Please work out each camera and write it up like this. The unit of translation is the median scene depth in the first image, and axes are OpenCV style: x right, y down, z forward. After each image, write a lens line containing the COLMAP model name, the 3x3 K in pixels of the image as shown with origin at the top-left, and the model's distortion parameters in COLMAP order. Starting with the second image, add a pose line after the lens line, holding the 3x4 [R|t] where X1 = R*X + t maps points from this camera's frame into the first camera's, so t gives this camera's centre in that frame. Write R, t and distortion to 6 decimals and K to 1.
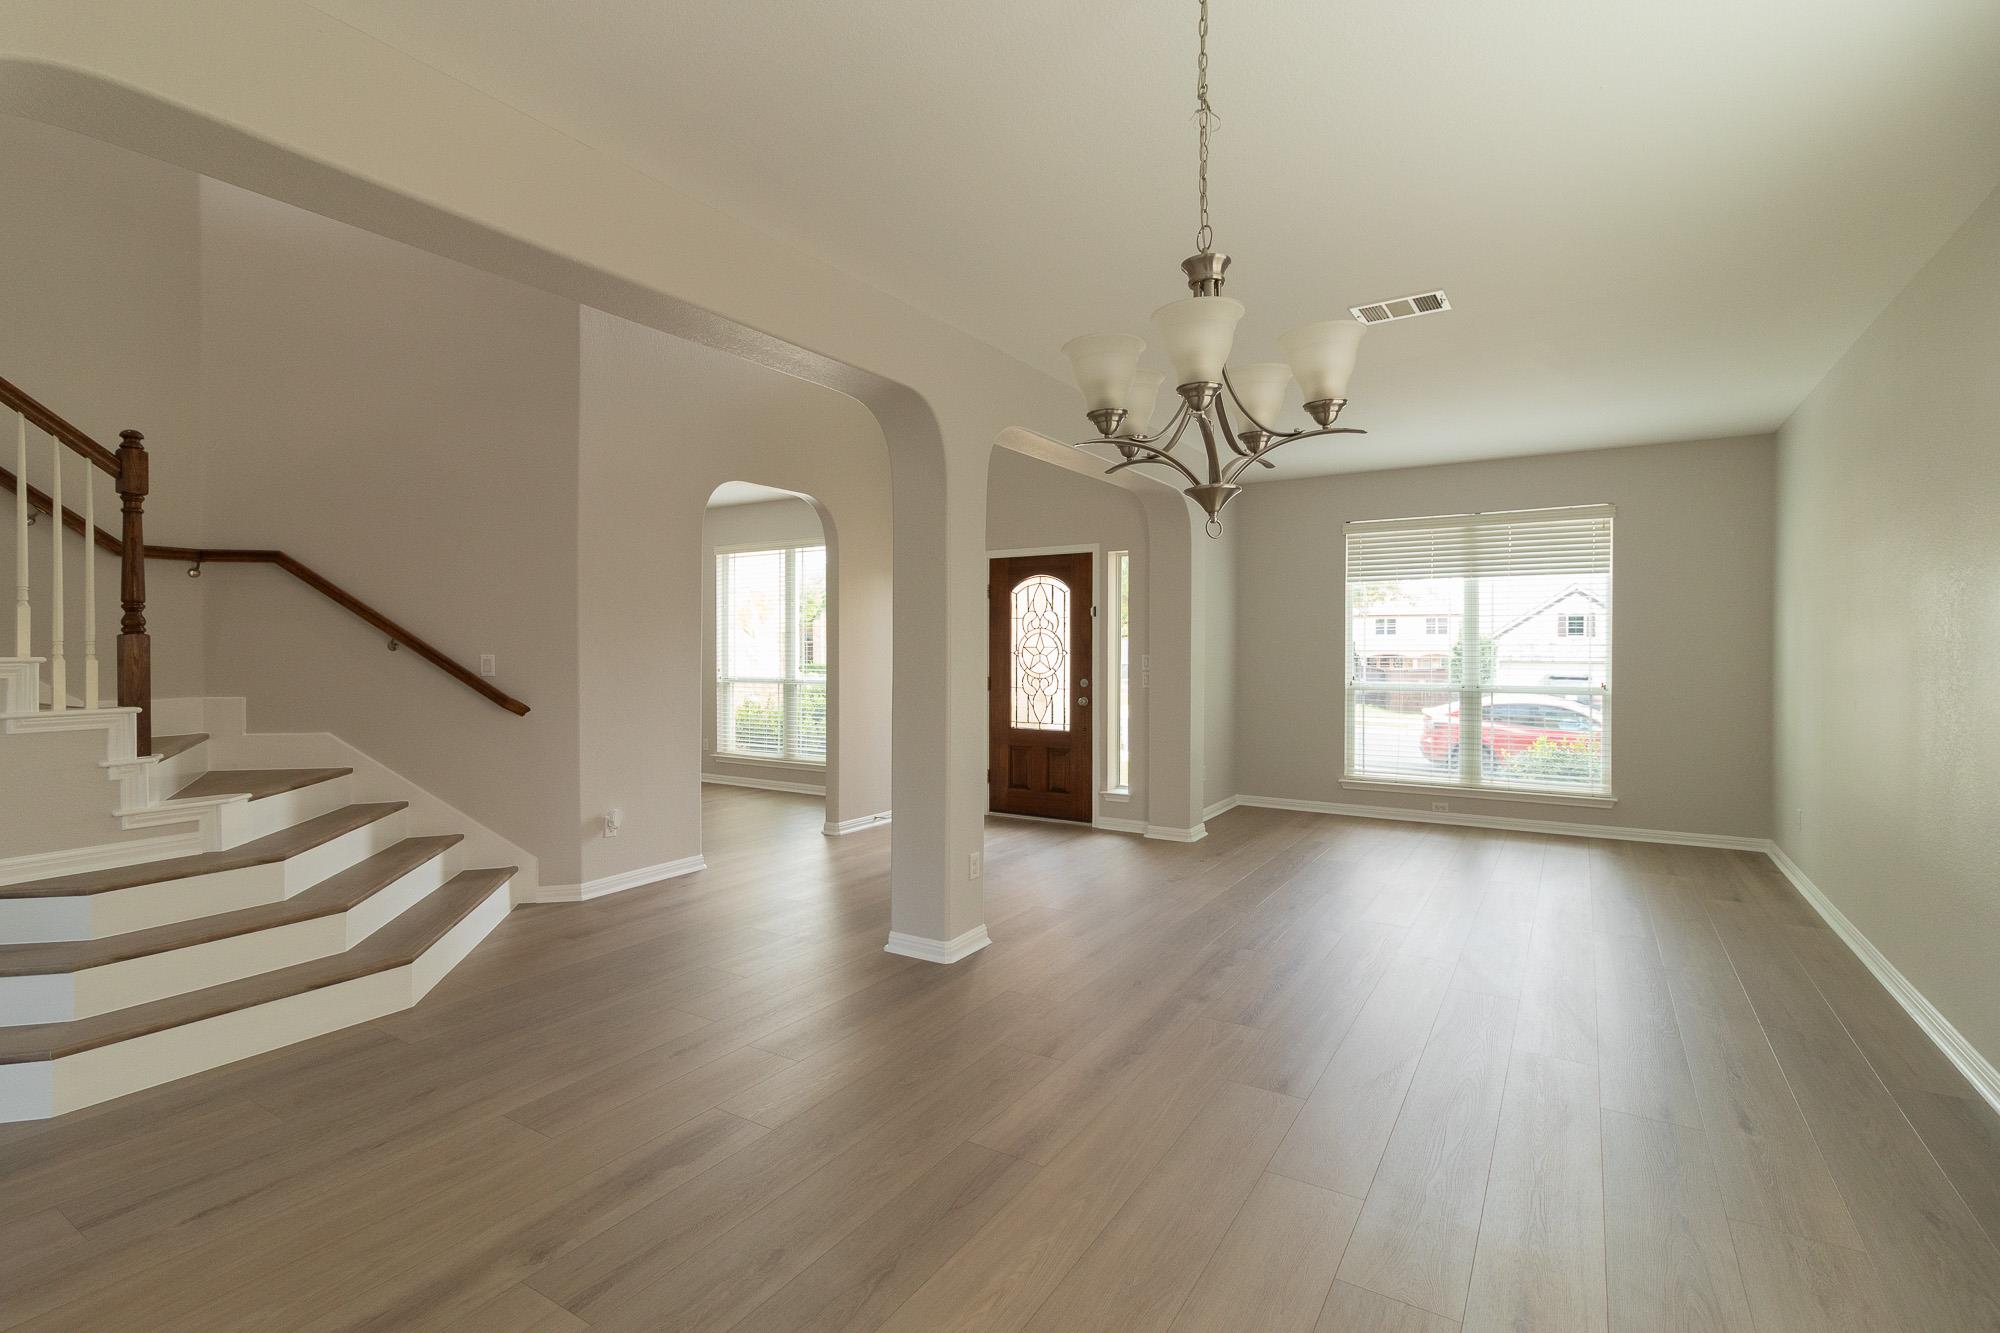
lens RADIAL K [[949.6, 0, 994.1], [0, 949.6, 674.4], [0, 0, 1]] dist [-0.002363, 0.002970]
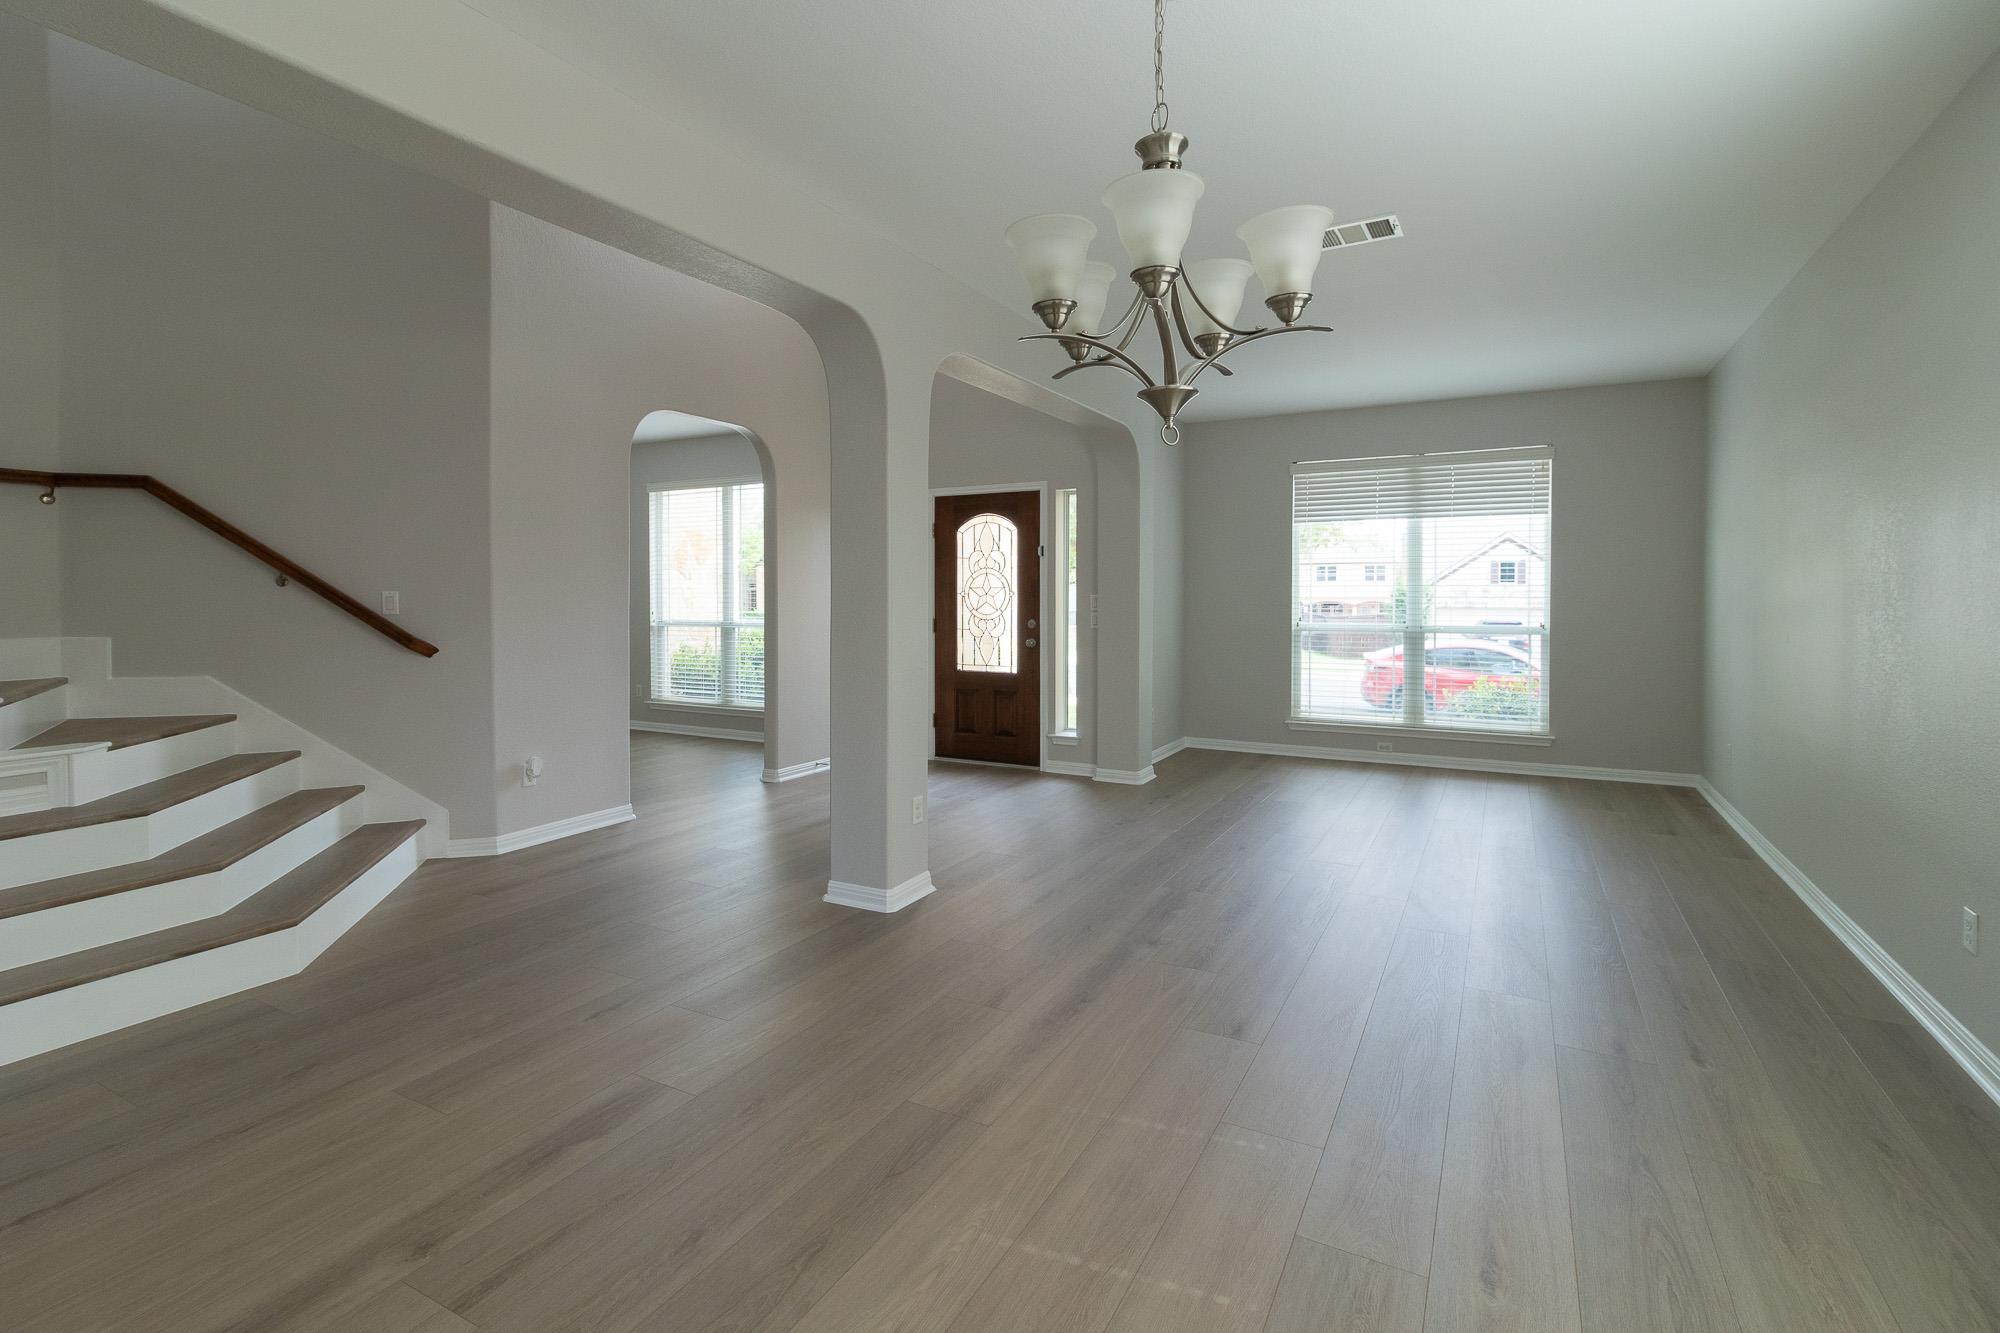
lens RADIAL K [[949.6, 0, 1004.5], [0, 949.6, 632.4], [0, 0, 1]] dist [-0.002363, 0.002970]
pose [[0.997870, -0.002811, 0.065175, 0.004636], [0.002165, 0.999948, 0.009978, 0.011747], [-0.065199, -0.009816, 0.997824, 0.037702]]
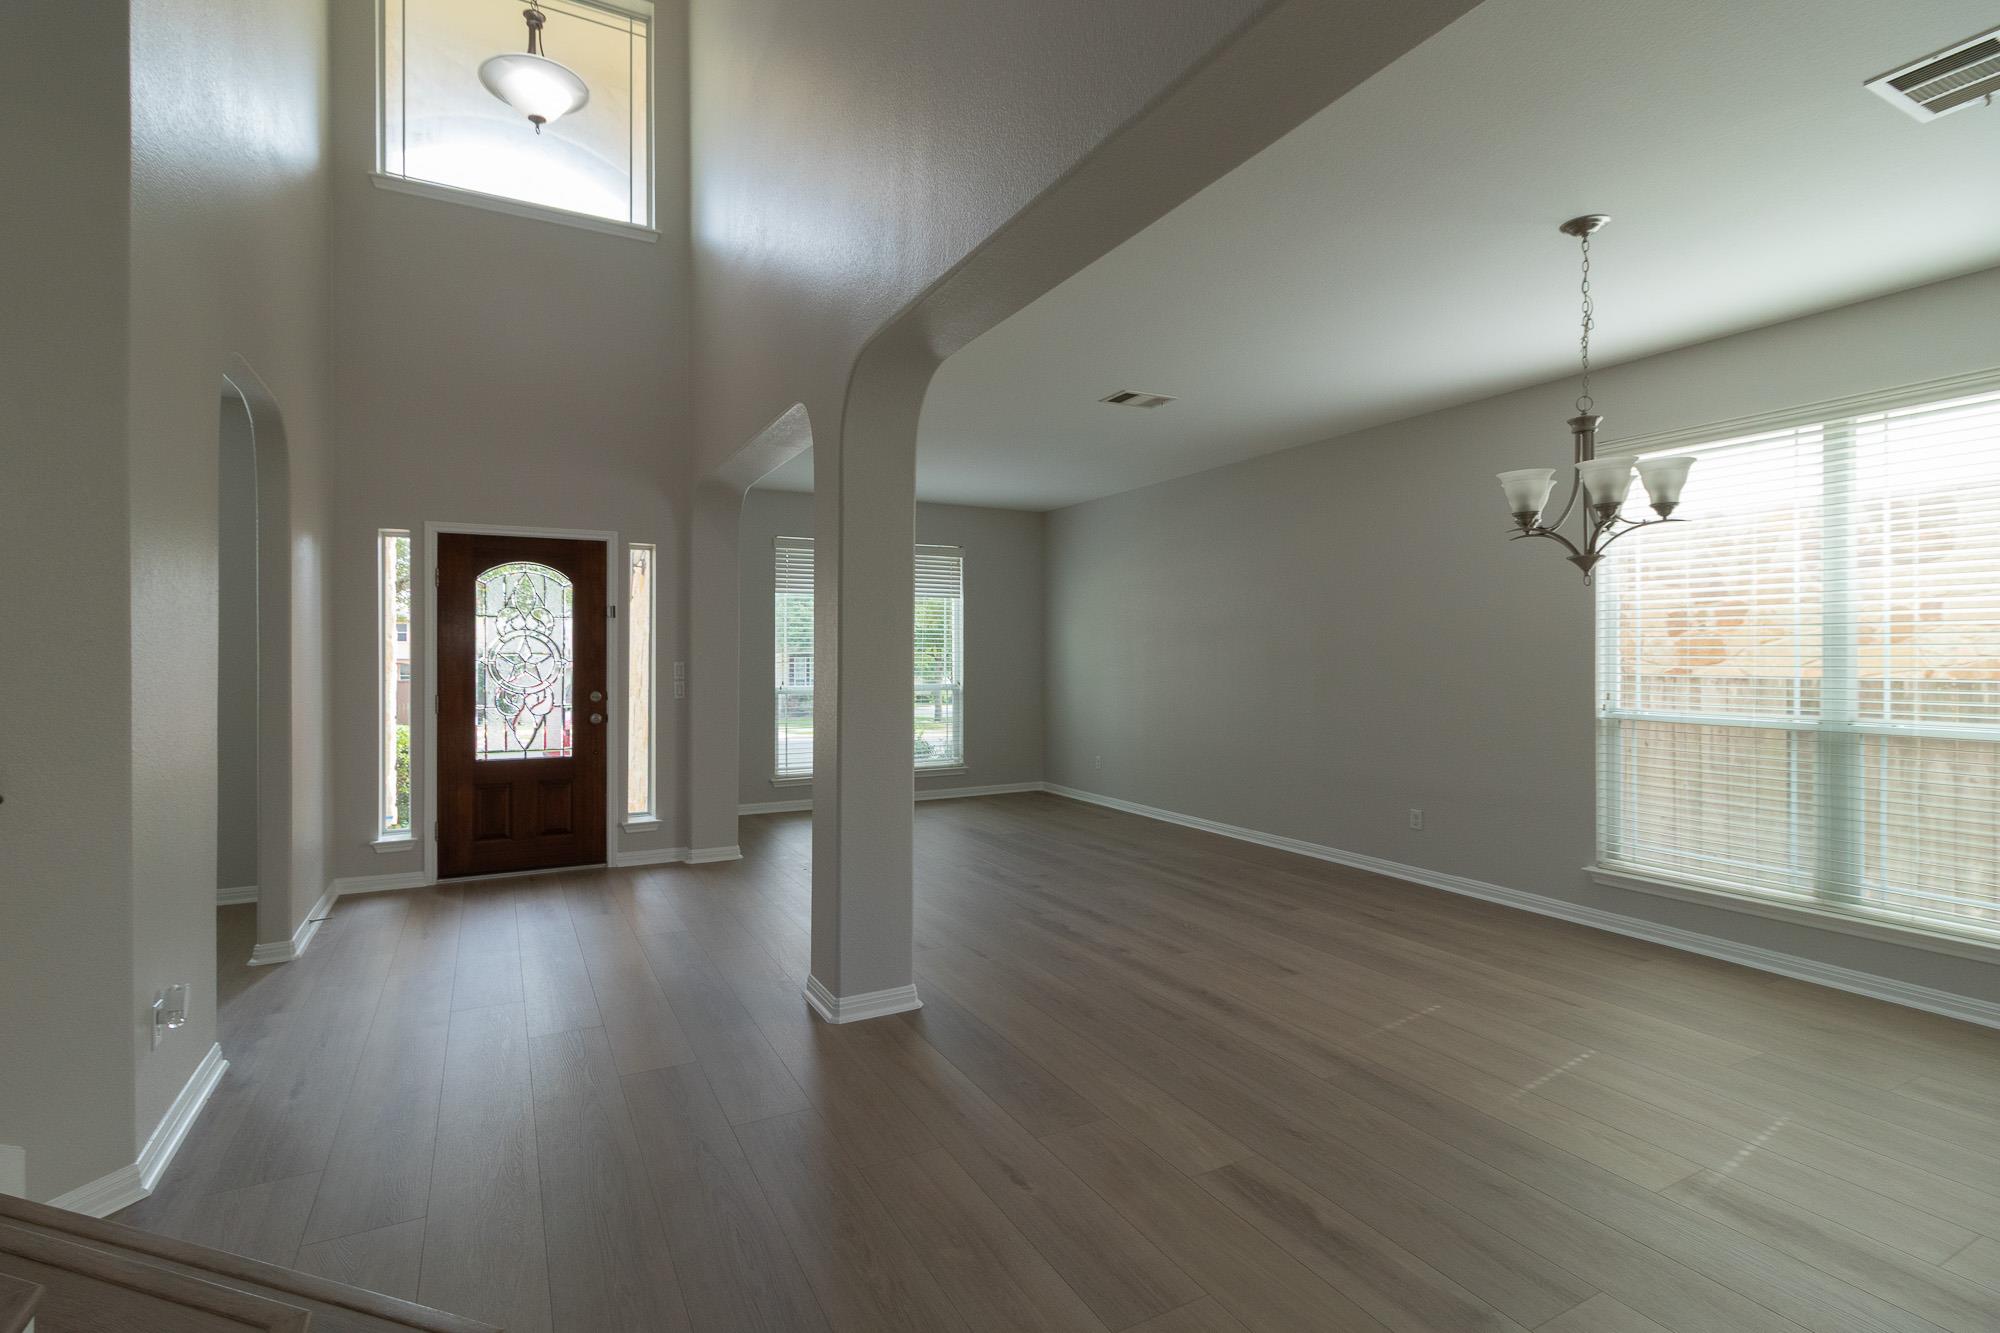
lens RADIAL K [[949.6, 0, 983.1], [0, 949.6, 666.9], [0, 0, 1]] dist [-0.002363, 0.002970]
pose [[0.495201, -0.012041, 0.868695, -0.696835], [0.024654, 0.999696, -0.000198, -0.012856], [-0.868428, 0.021514, 0.495348, 0.437625]]
